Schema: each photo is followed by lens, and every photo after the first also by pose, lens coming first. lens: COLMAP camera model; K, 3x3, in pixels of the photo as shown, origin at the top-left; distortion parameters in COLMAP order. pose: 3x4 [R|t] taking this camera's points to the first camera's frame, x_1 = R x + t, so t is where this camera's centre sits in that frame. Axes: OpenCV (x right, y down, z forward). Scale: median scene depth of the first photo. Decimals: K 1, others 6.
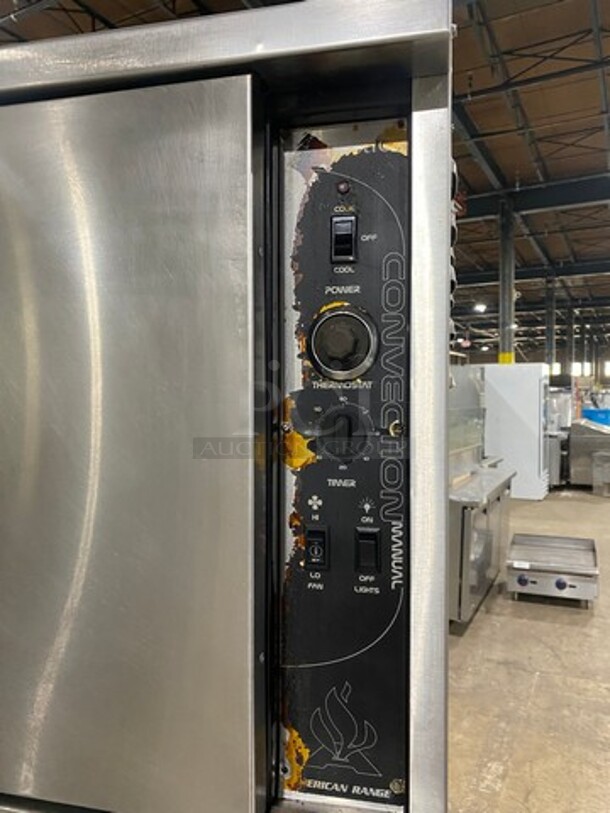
lens RADIAL K [[619.6, 0, 301.6], [0, 619.6, 408.8], [0, 0, 1]] dist [0.009174, -0.009162]
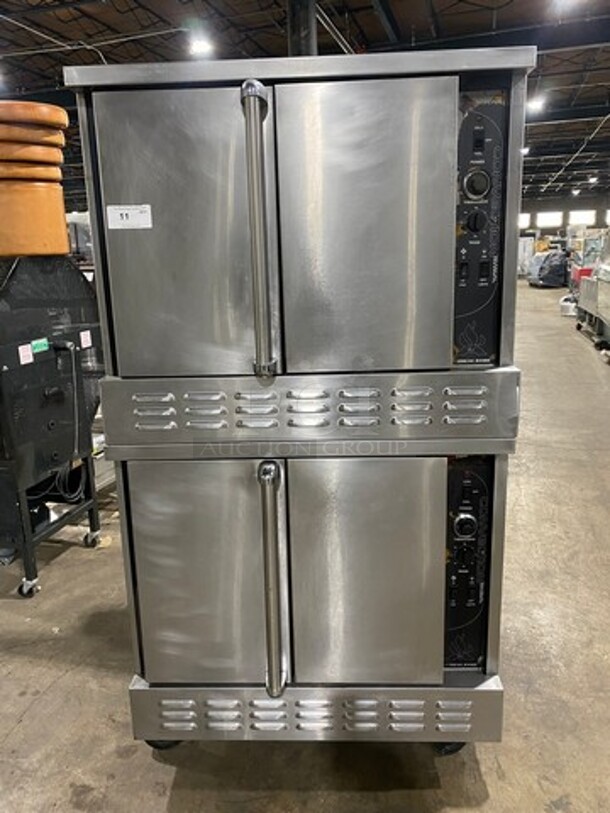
lens RADIAL K [[619.6, 0, 306.3], [0, 619.6, 400.6], [0, 0, 1]] dist [0.009174, -0.009162]
pose [[0.979084, -0.071326, 0.190547, -1.153831], [0.031089, 0.977987, 0.206339, 0.209487], [-0.201070, -0.196099, 0.959748, -1.445896]]
